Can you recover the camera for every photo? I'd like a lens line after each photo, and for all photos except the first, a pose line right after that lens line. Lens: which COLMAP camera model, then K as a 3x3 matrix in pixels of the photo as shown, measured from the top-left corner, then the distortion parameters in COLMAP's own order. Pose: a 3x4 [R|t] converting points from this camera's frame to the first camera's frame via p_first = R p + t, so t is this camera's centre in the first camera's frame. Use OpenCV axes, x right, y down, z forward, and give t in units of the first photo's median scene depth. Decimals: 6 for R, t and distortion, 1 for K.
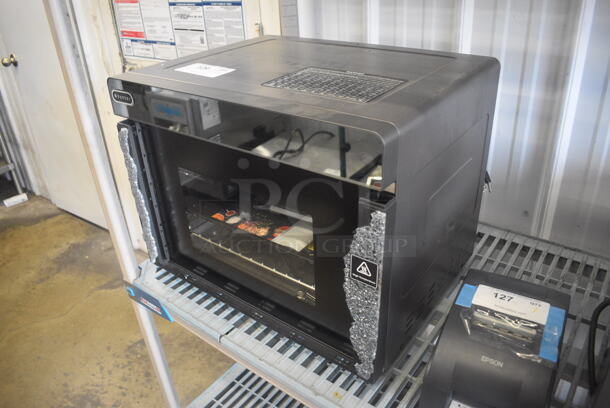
lens RADIAL K [[474.5, 0, 306.8], [0, 474.5, 203.6], [0, 0, 1]] dist [-0.087844, 0.002548]
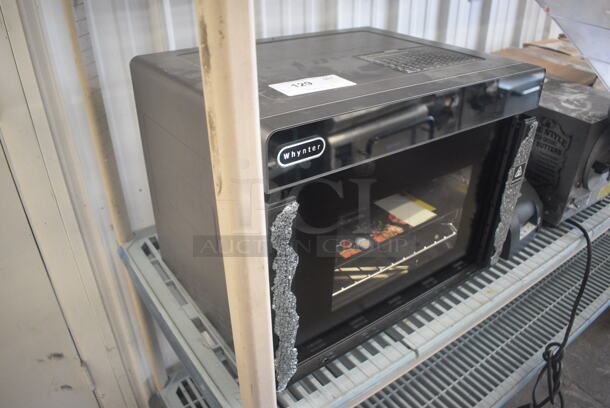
lens RADIAL K [[474.5, 0, 306.8], [0, 474.5, 203.6], [0, 0, 1]] dist [-0.087844, 0.002548]
pose [[0.286169, -0.437882, 0.852271, -0.916873], [0.452698, 0.845725, 0.282515, -0.327791], [-0.844495, 0.304974, 0.440248, 0.695827]]
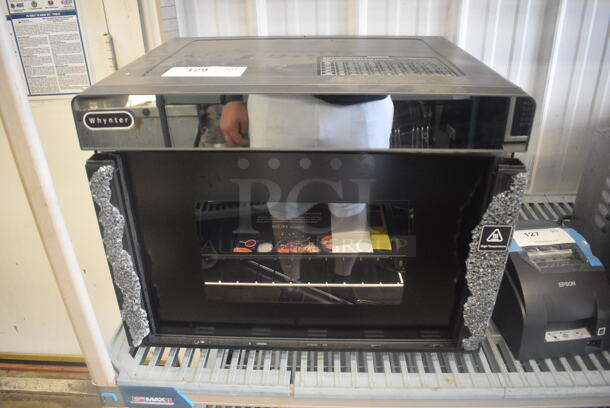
lens RADIAL K [[474.5, 0, 306.8], [0, 474.5, 203.6], [0, 0, 1]] dist [-0.087844, 0.002548]
pose [[0.811055, -0.243490, 0.531886, -0.525765], [0.264771, 0.963587, 0.037377, -0.053441], [-0.521619, 0.110513, 0.845991, 0.259006]]
